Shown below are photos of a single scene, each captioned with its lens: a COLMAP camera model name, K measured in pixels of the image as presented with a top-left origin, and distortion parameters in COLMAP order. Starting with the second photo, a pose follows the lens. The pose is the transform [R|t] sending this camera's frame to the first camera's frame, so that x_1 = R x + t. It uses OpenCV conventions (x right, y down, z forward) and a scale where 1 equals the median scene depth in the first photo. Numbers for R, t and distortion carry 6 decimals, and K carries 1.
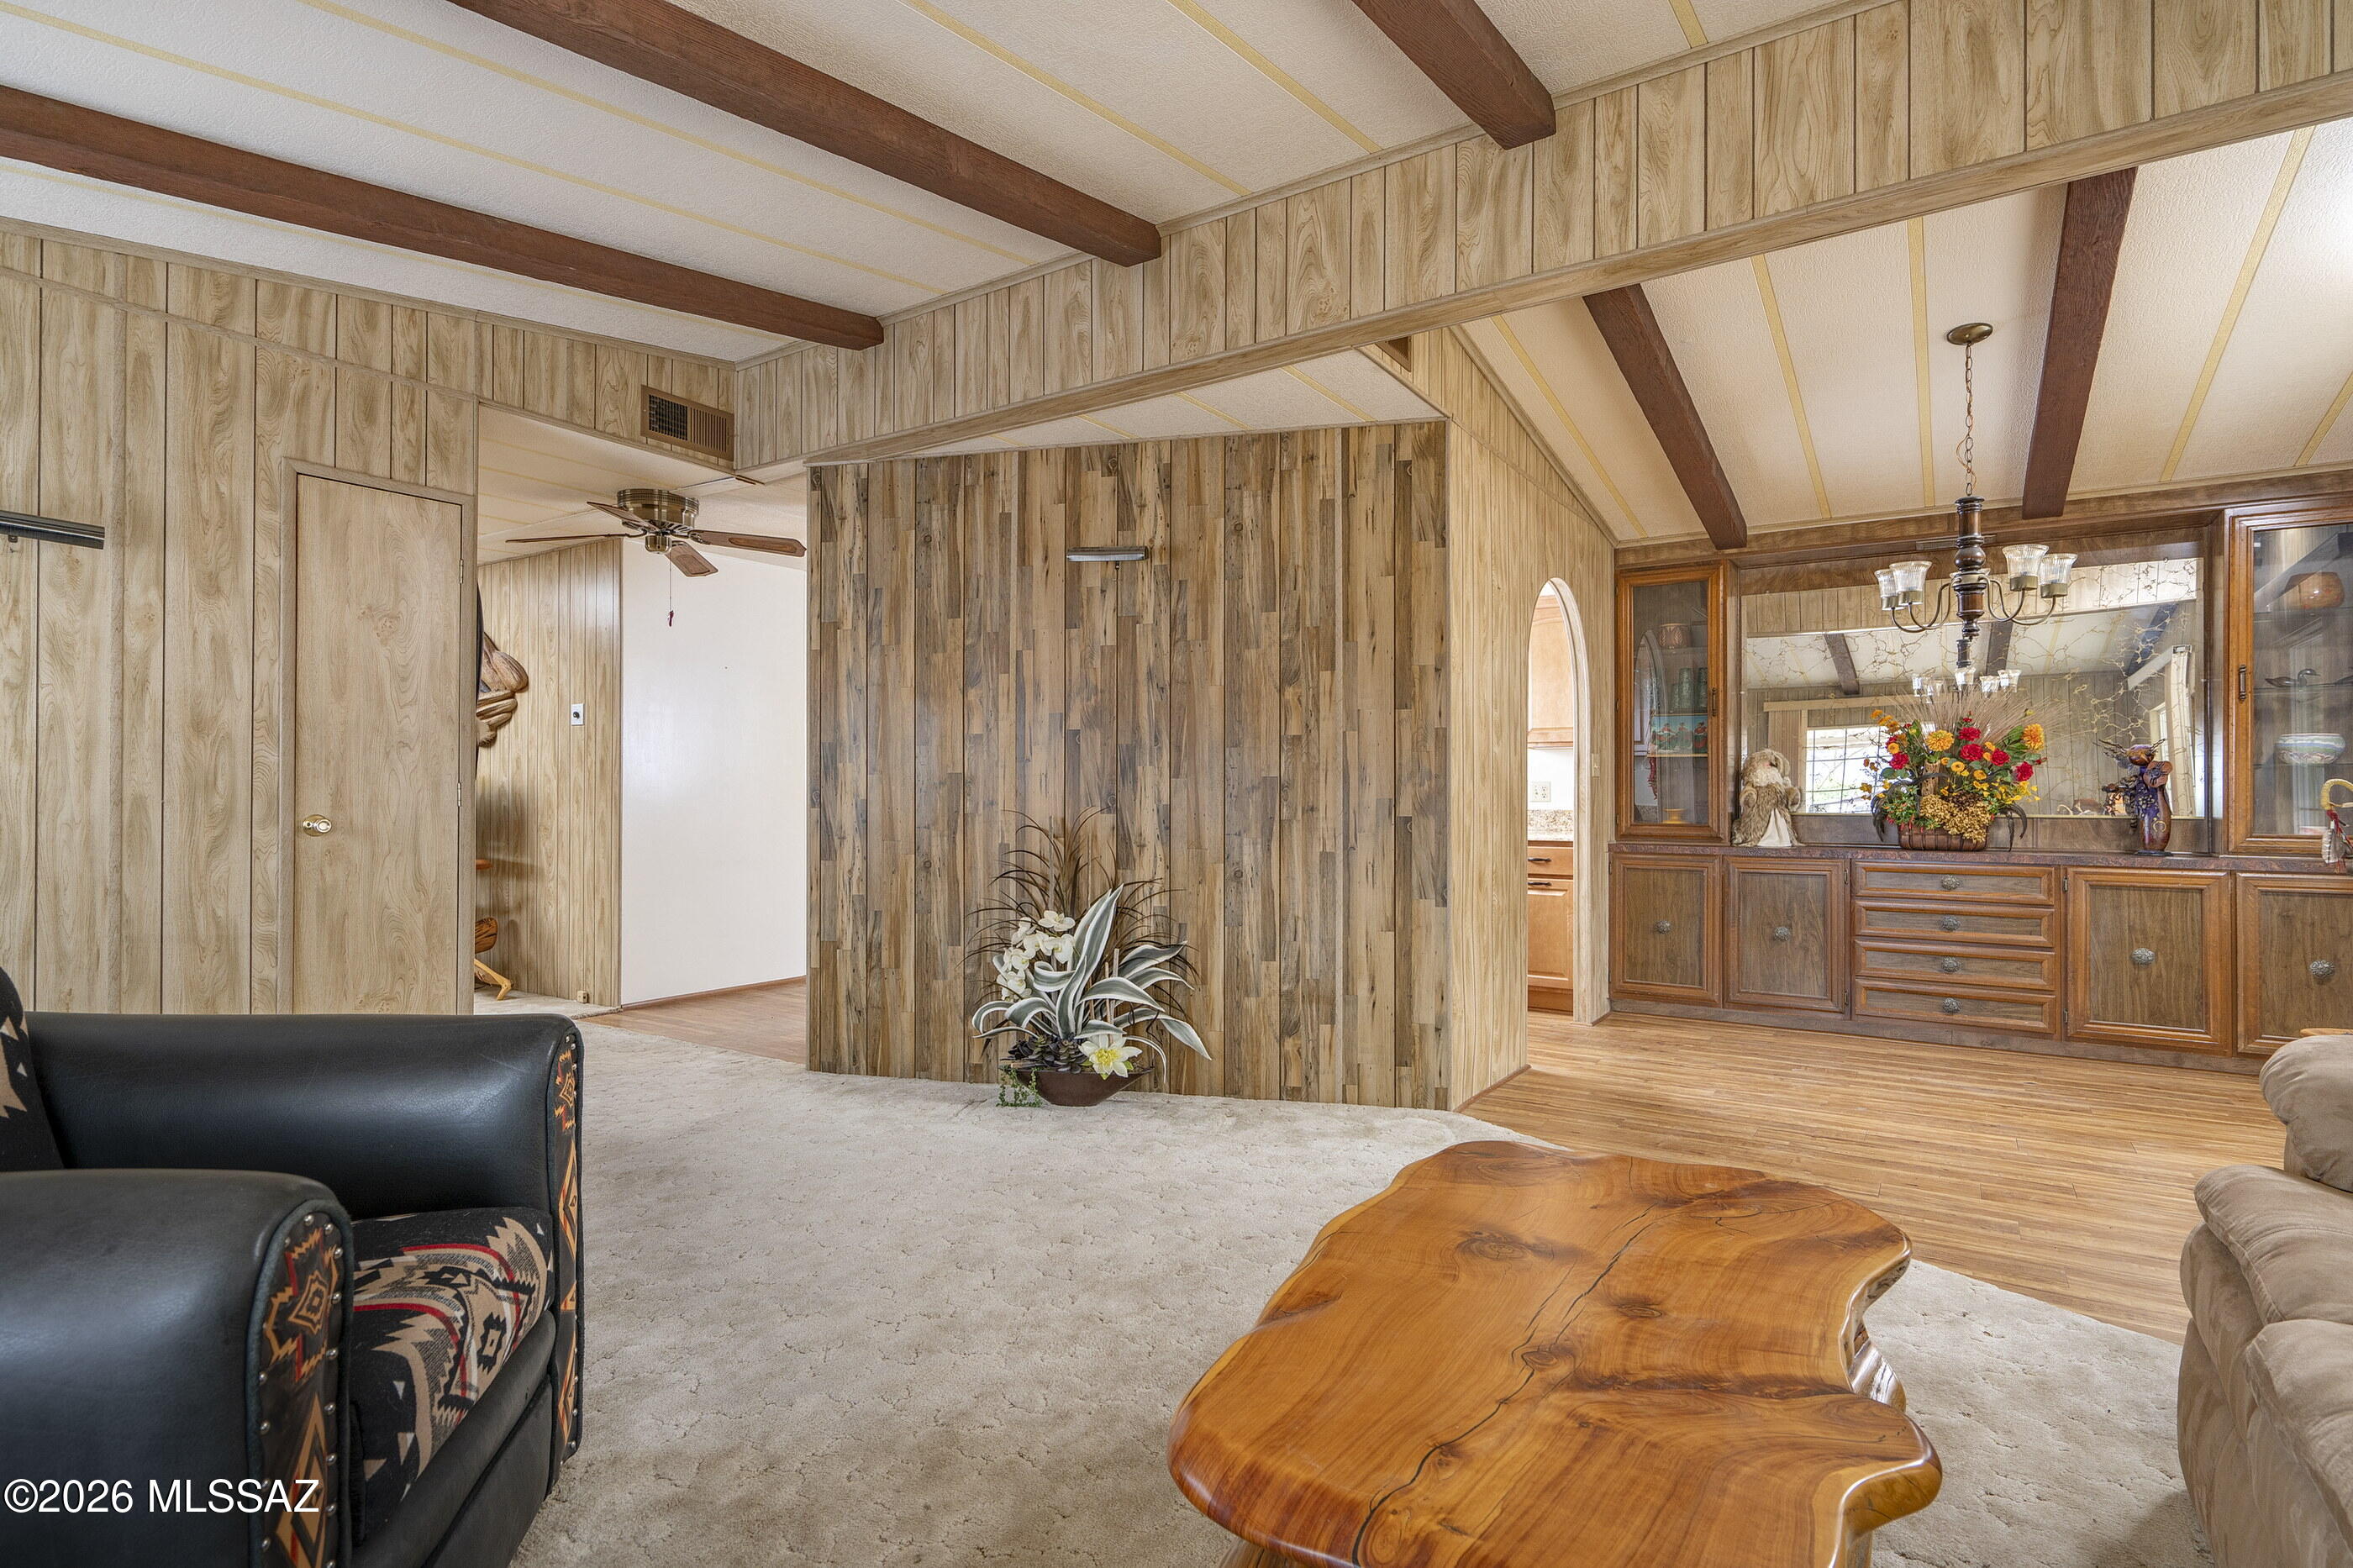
lens RADIAL K [[1155.8, 0, 1260.9], [0, 1155.8, 783.1], [0, 0, 1]] dist [-0.001617, 0.000026]
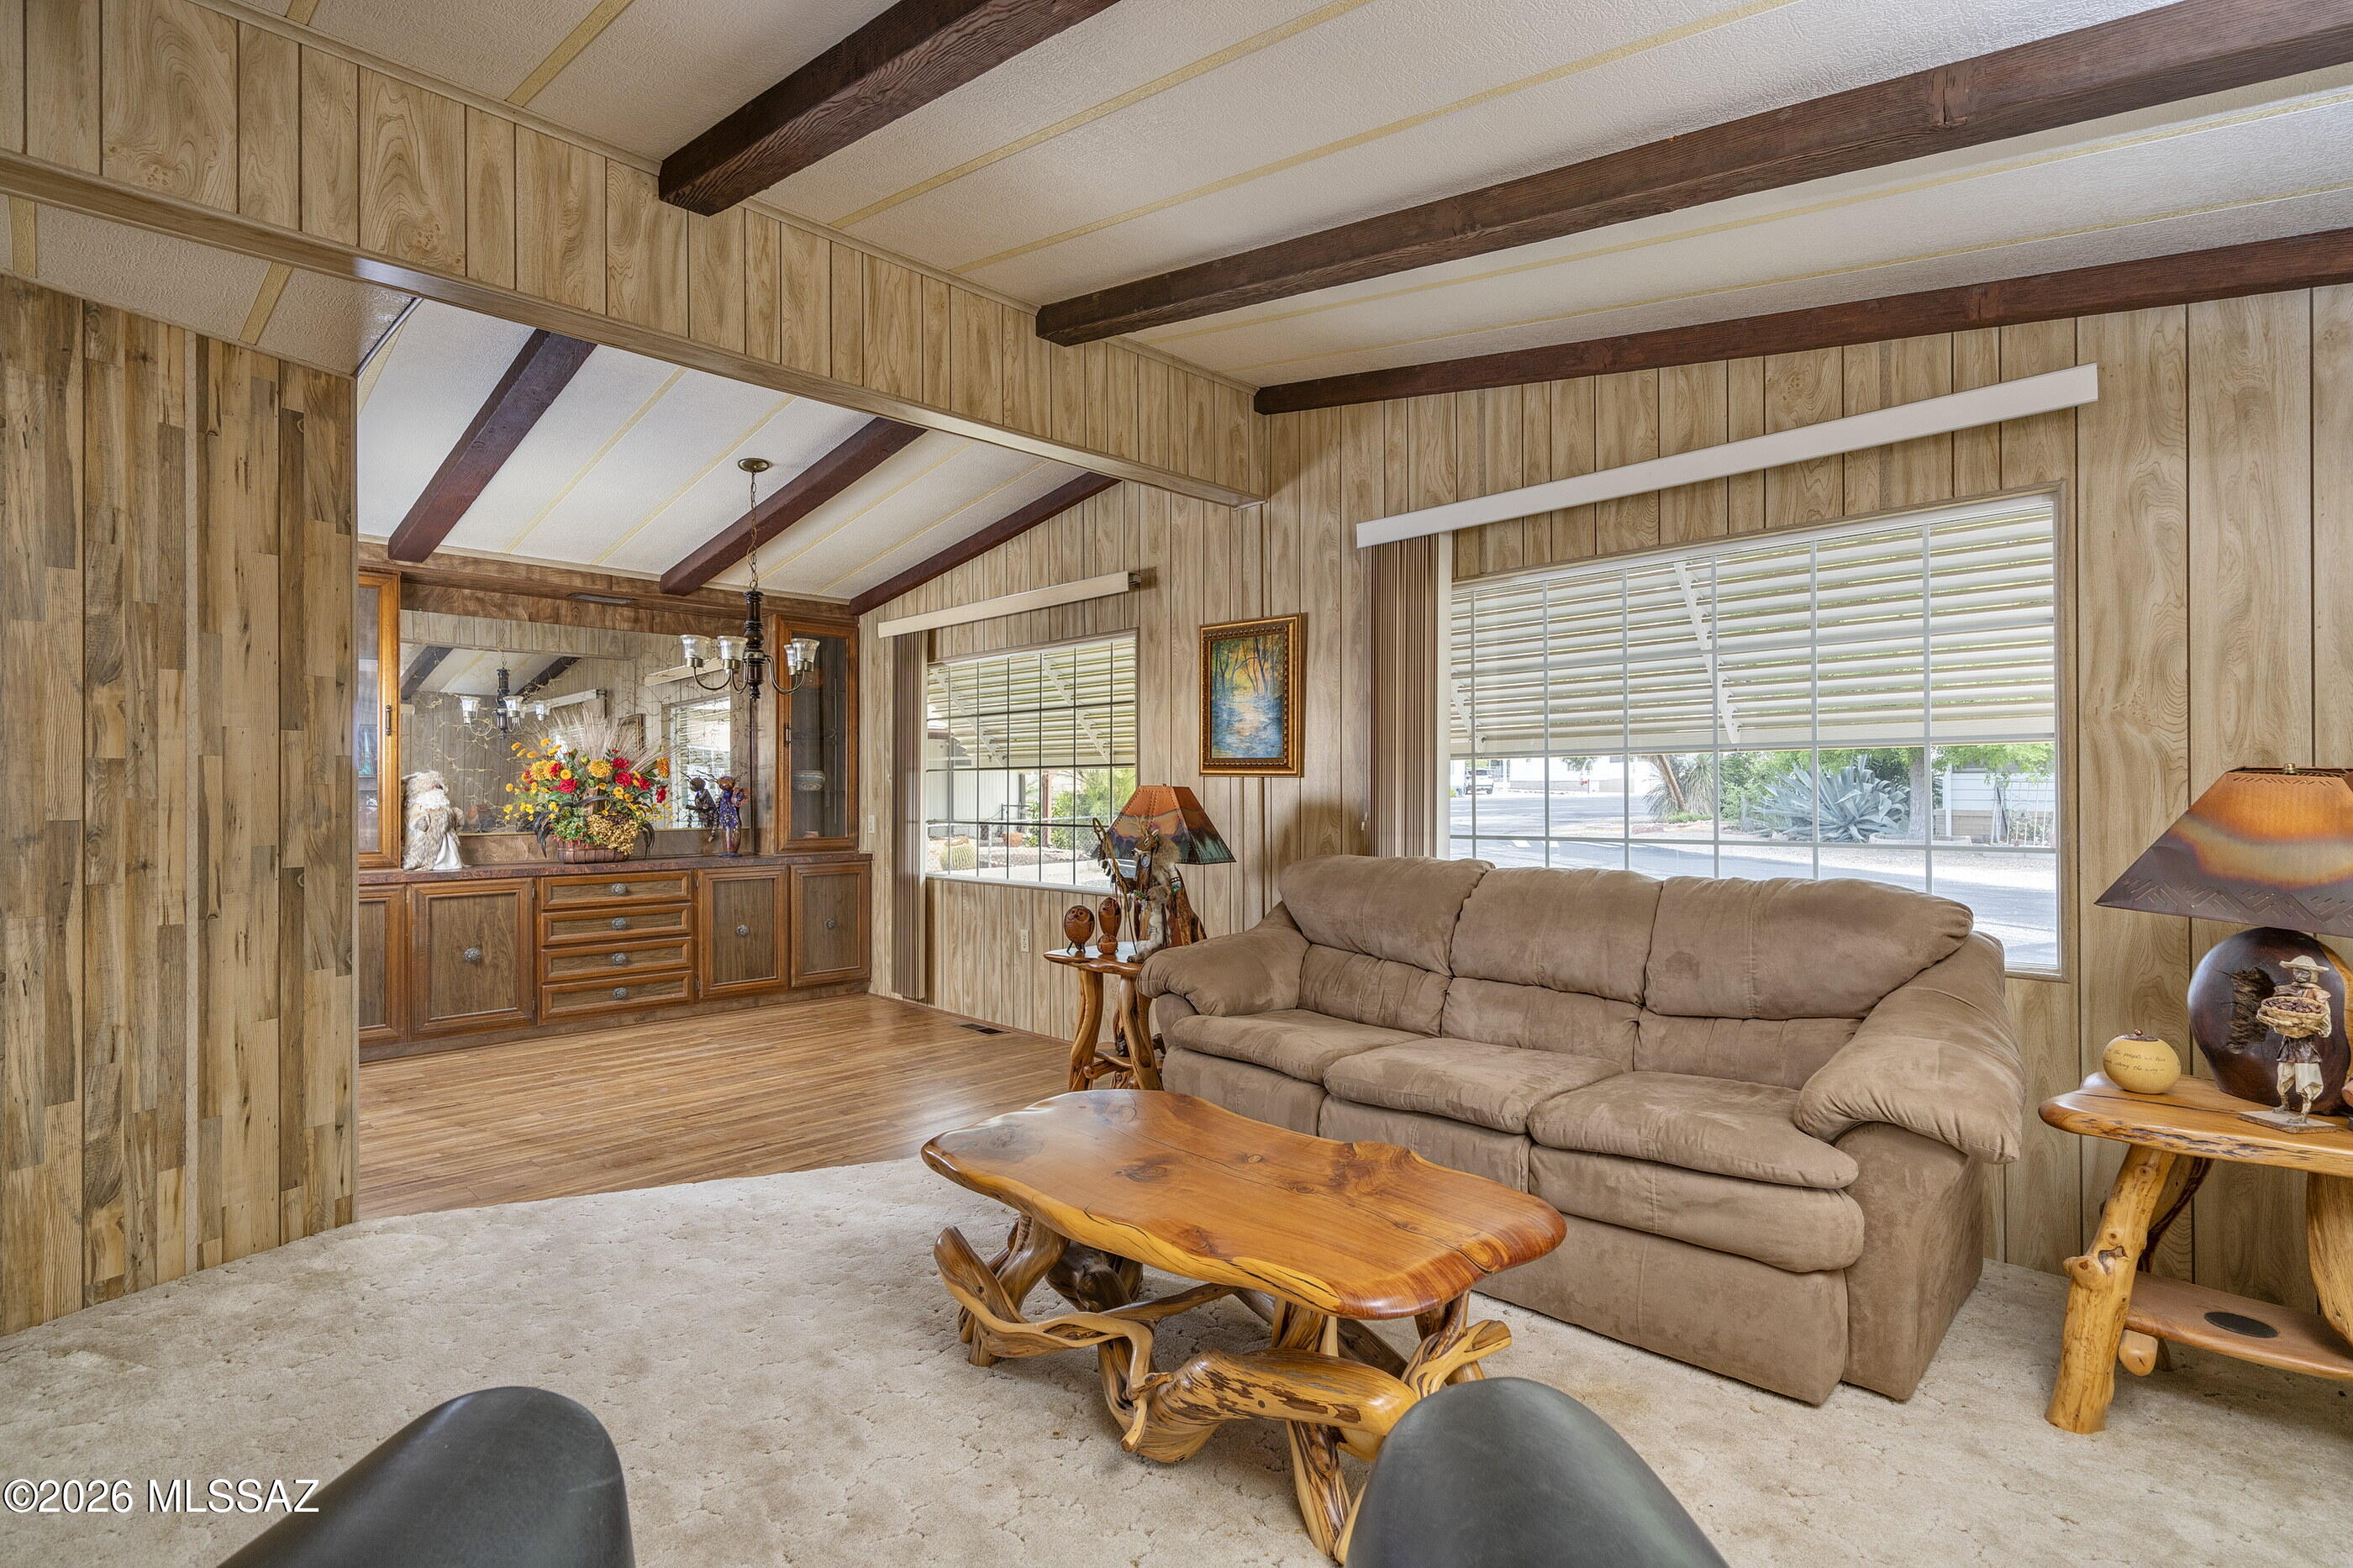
lens RADIAL K [[1094.3, 0, 1122.4], [0, 1094.3, 780.1], [0, 0, 1]] dist [-0.002188, -0.000437]
pose [[0.256156, 0.007270, 0.966608, -0.466388], [-0.009225, 0.999945, -0.005076, -0.033013], [-0.966592, -0.007617, 0.256208, 0.282993]]
